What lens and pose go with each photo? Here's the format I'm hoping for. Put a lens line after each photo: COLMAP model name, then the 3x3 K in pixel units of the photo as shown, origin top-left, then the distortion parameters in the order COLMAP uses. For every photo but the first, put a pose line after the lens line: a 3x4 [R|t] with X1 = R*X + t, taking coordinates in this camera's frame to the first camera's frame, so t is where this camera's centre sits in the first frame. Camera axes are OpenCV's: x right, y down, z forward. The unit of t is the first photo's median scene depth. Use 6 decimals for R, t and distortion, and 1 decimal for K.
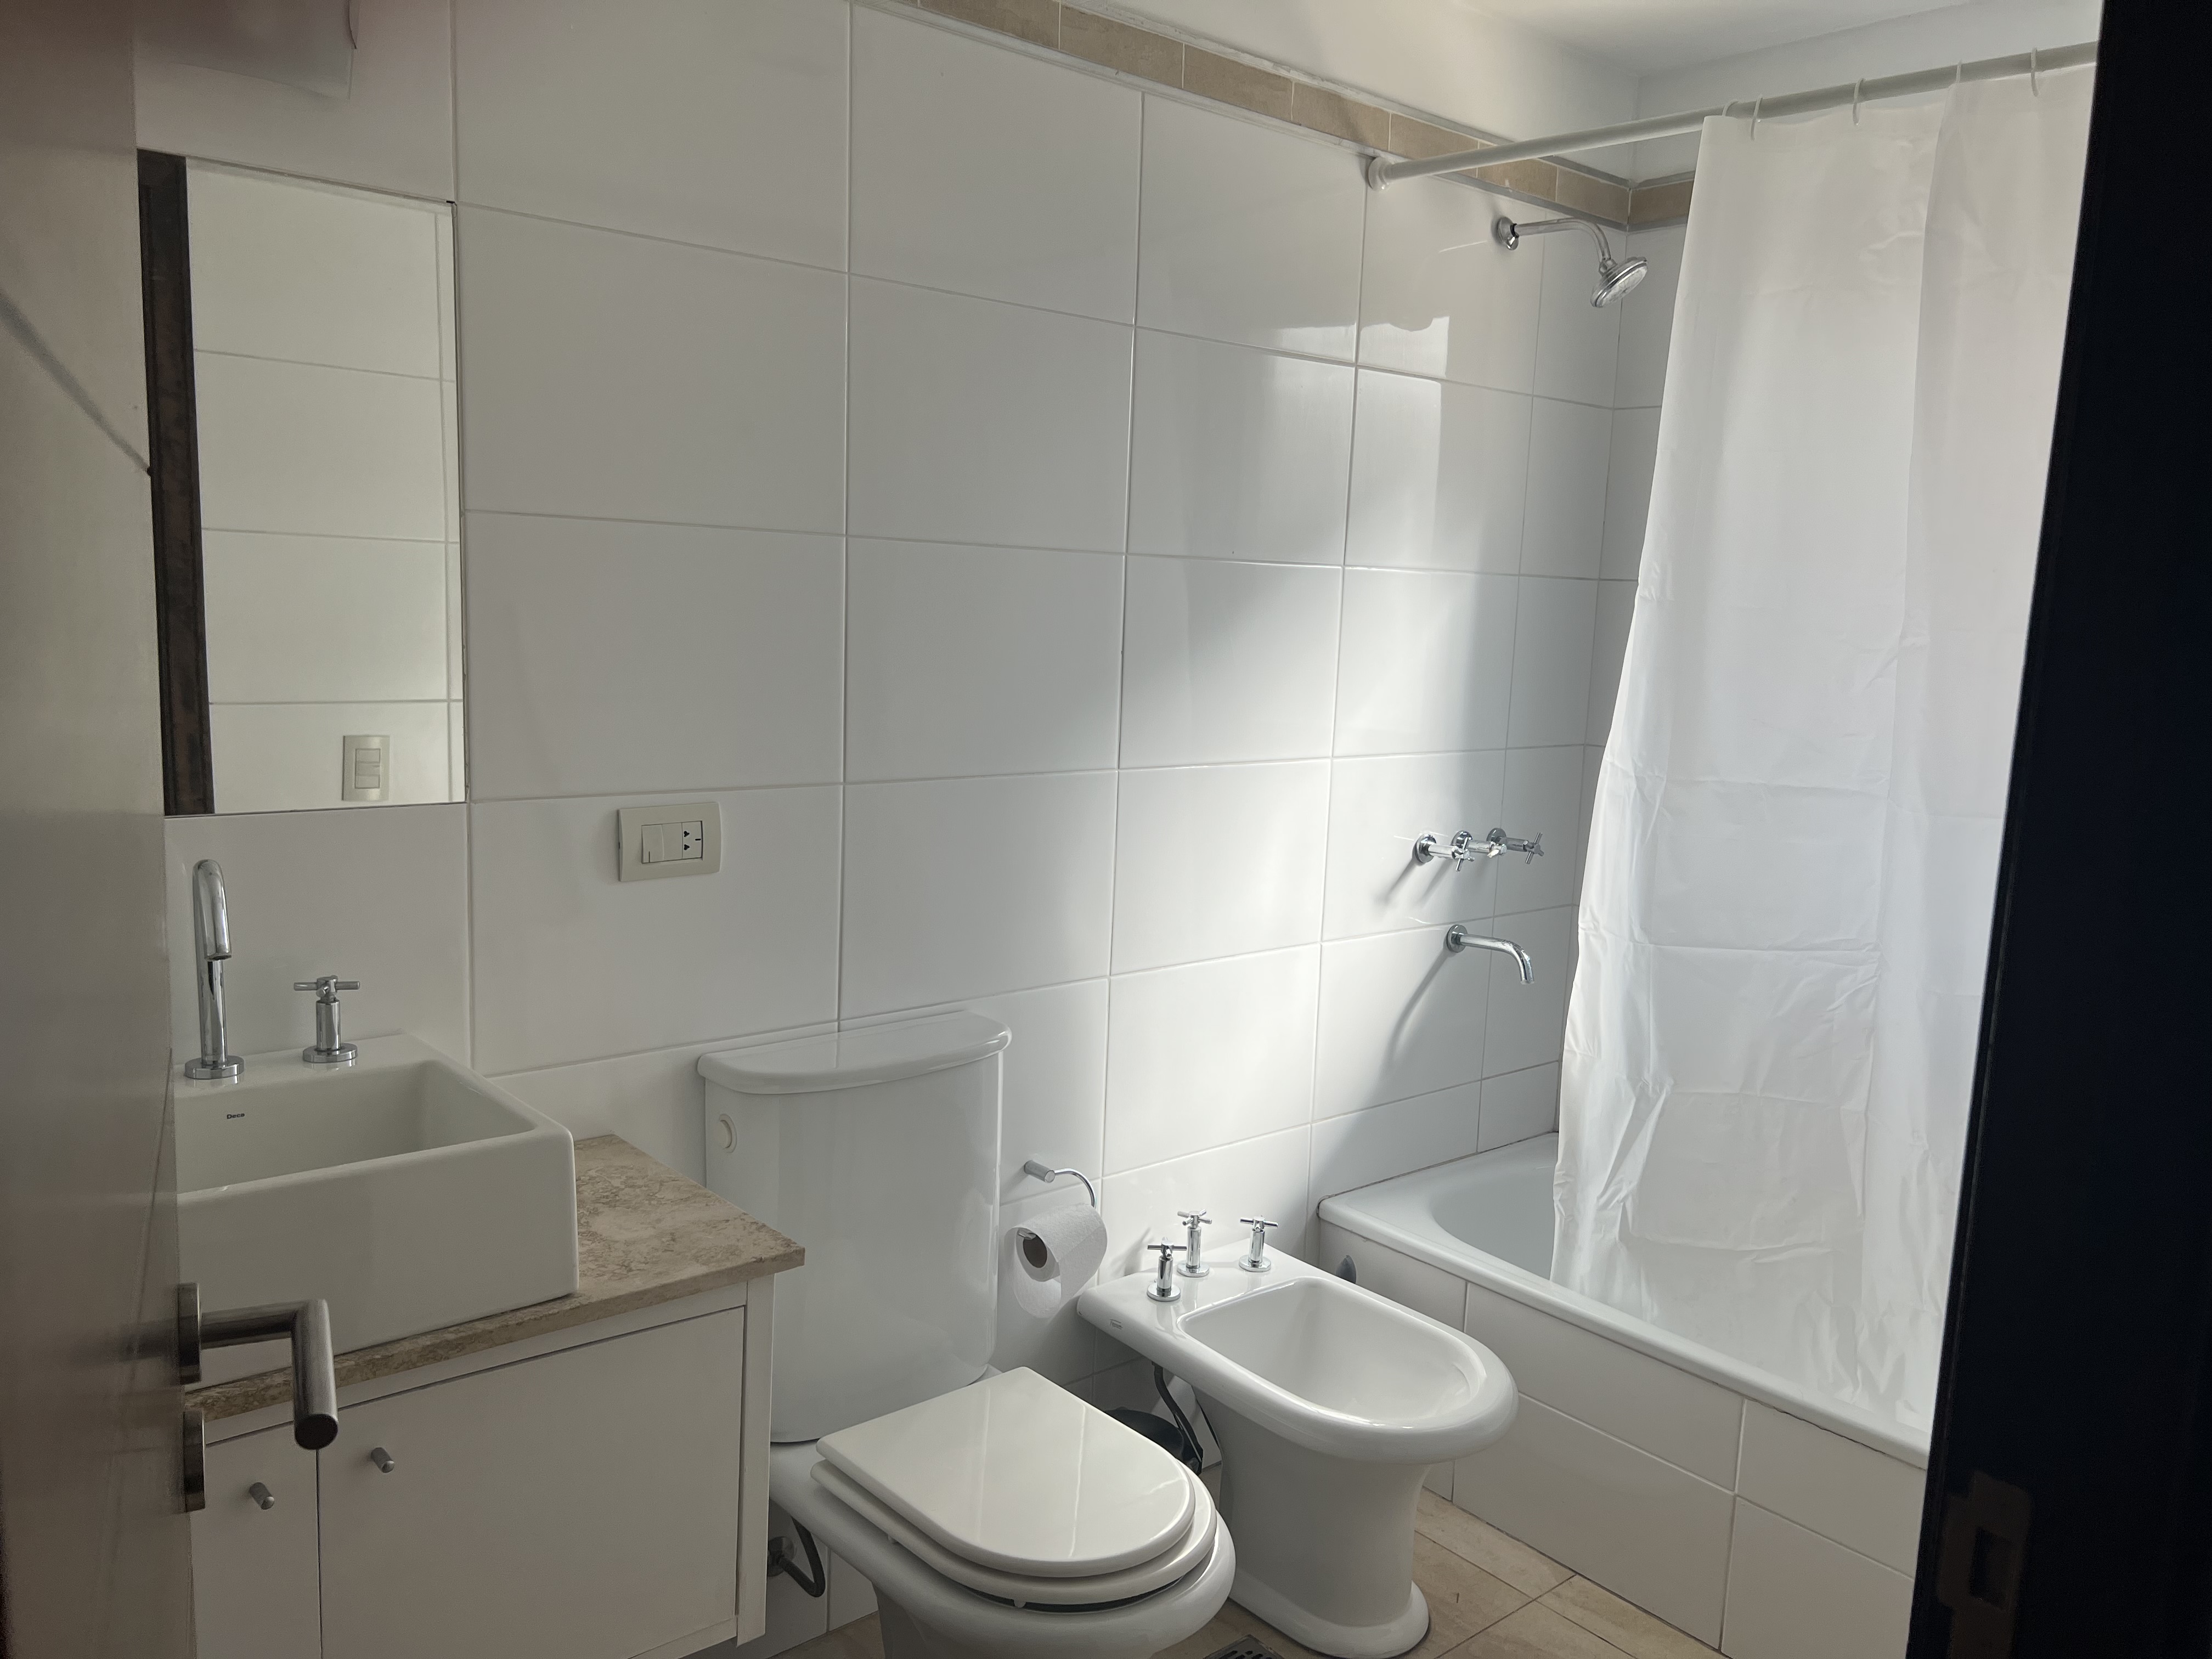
lens RADIAL K [[1682.3, 0, 1114.5], [0, 1682.3, 840.2], [0, 0, 1]] dist [0.045429, -0.004681]
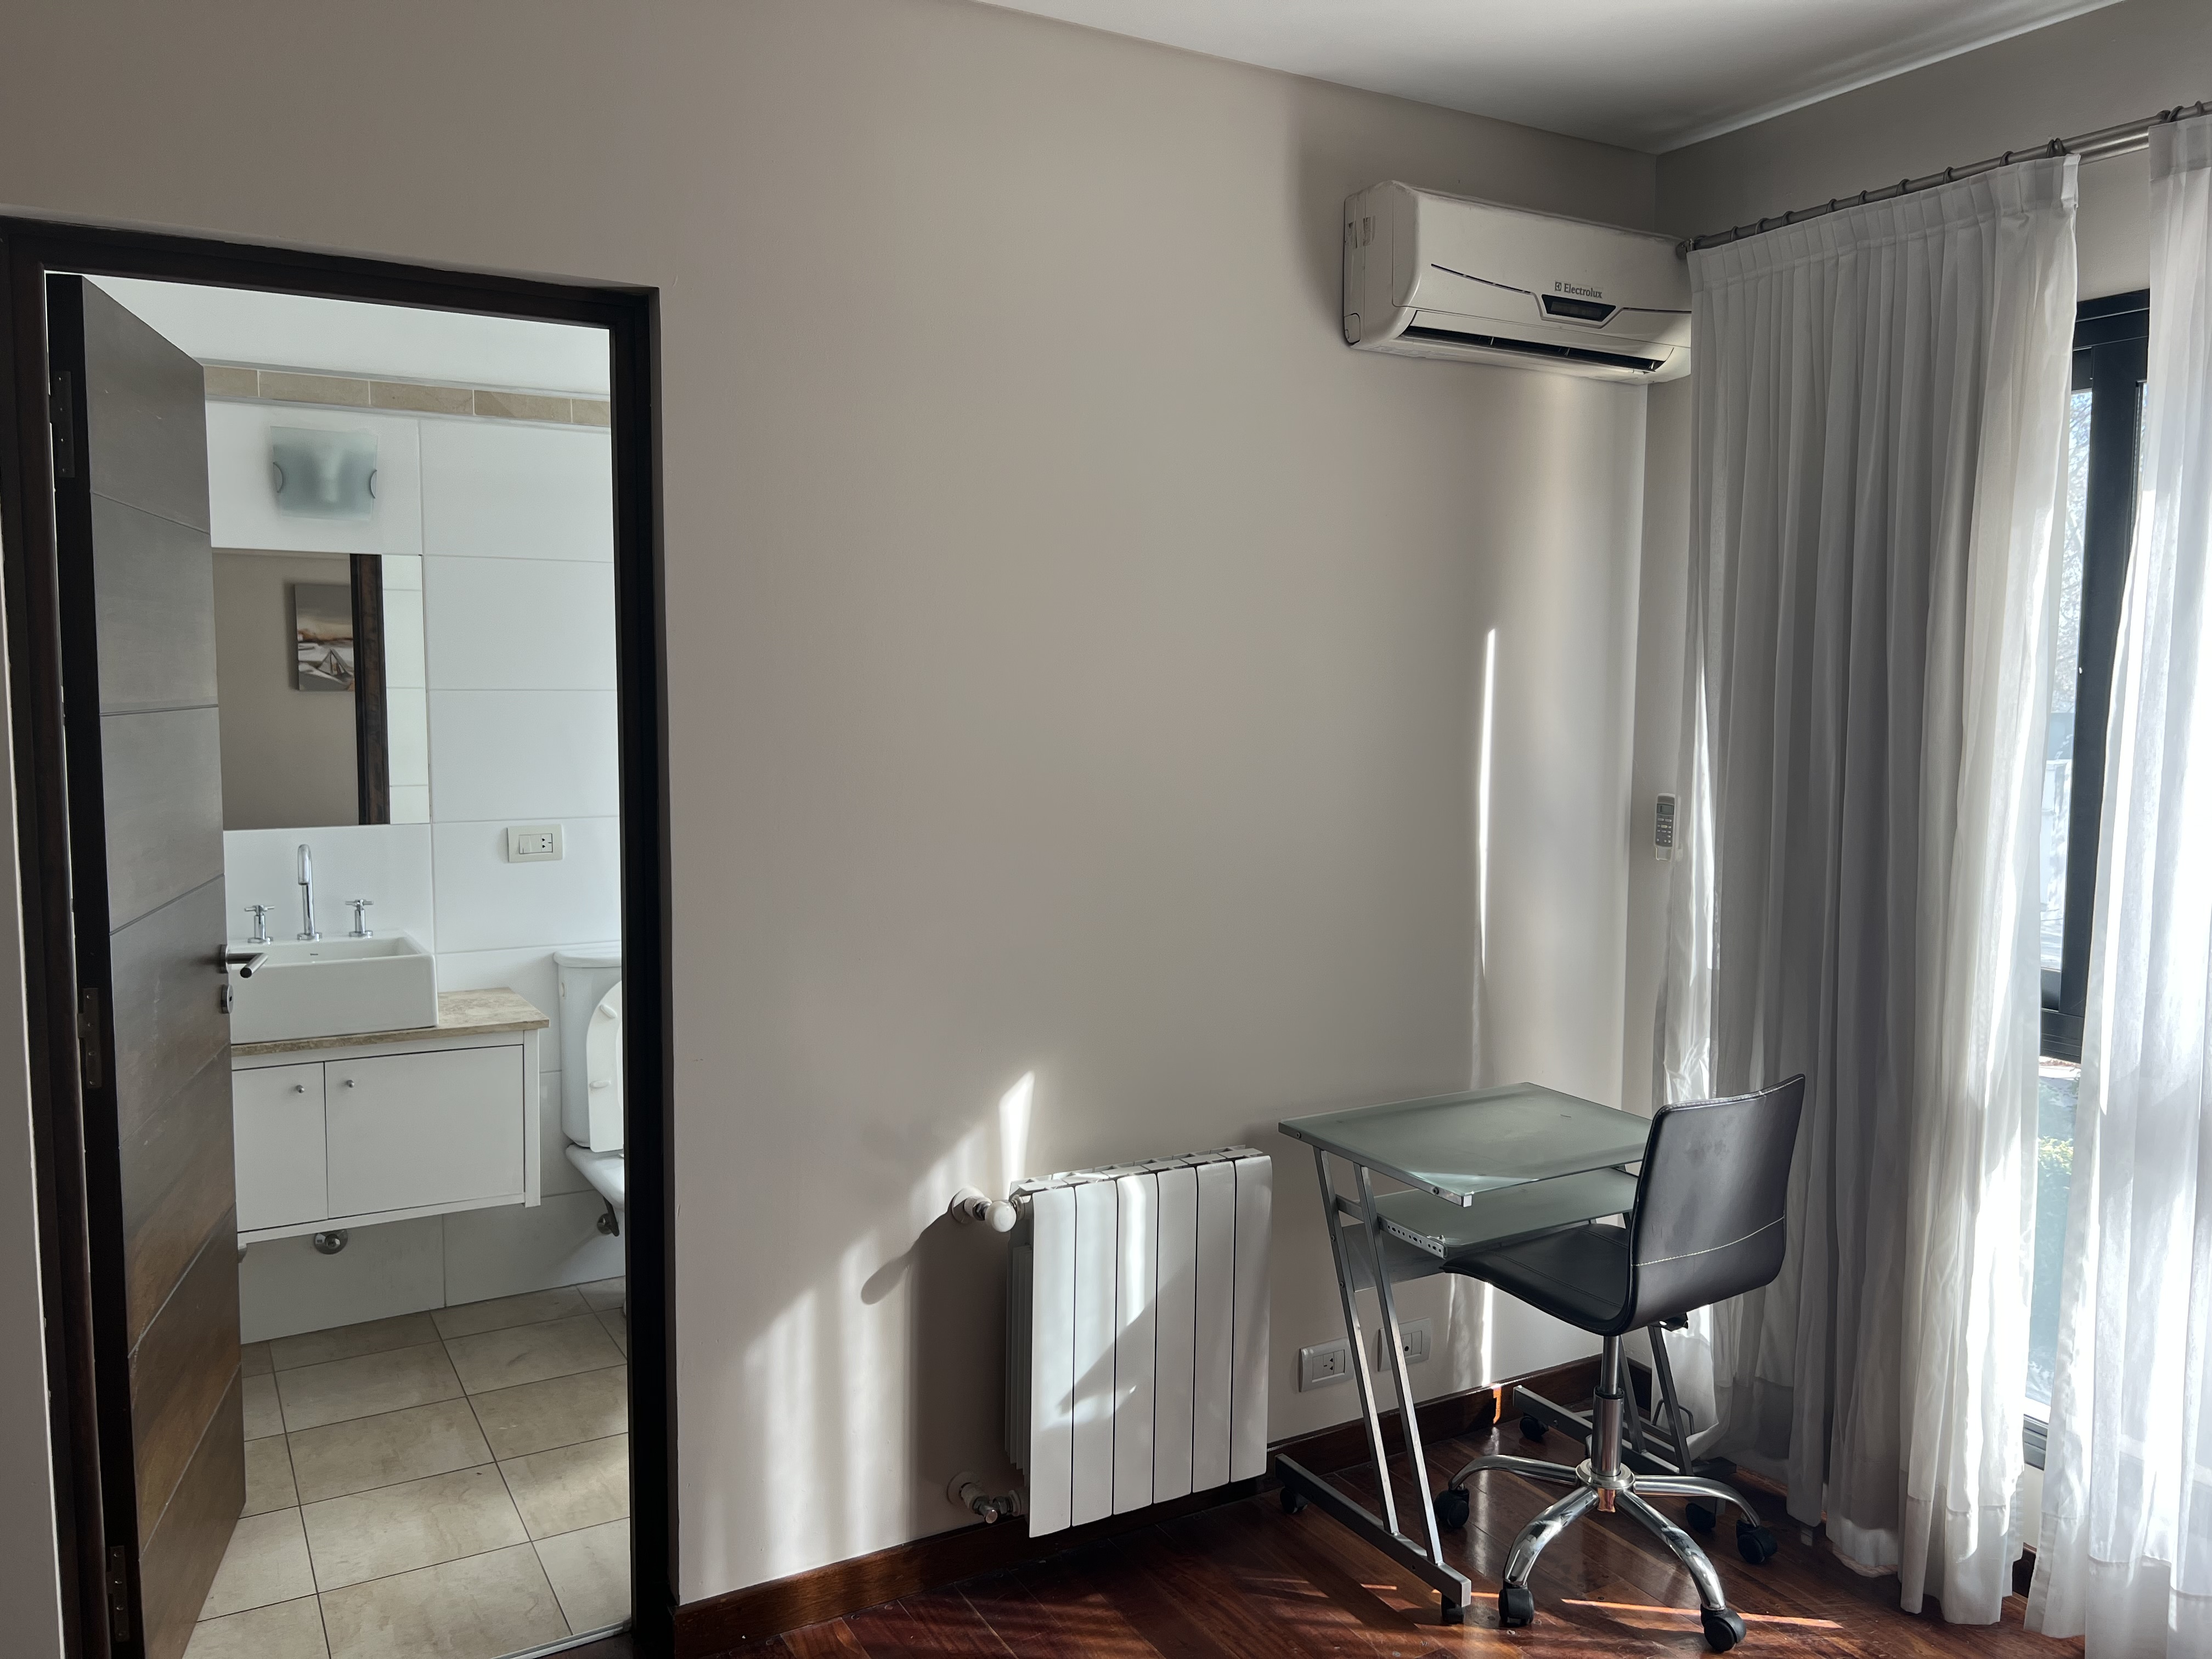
lens RADIAL K [[1682.3, 0, 1114.5], [0, 1682.3, 840.2], [0, 0, 1]] dist [0.045429, -0.004681]
pose [[0.982243, -0.011395, -0.187268, 0.829517], [0.001317, 0.998548, -0.053856, 0.110382], [0.187610, 0.052653, 0.980831, -0.899446]]
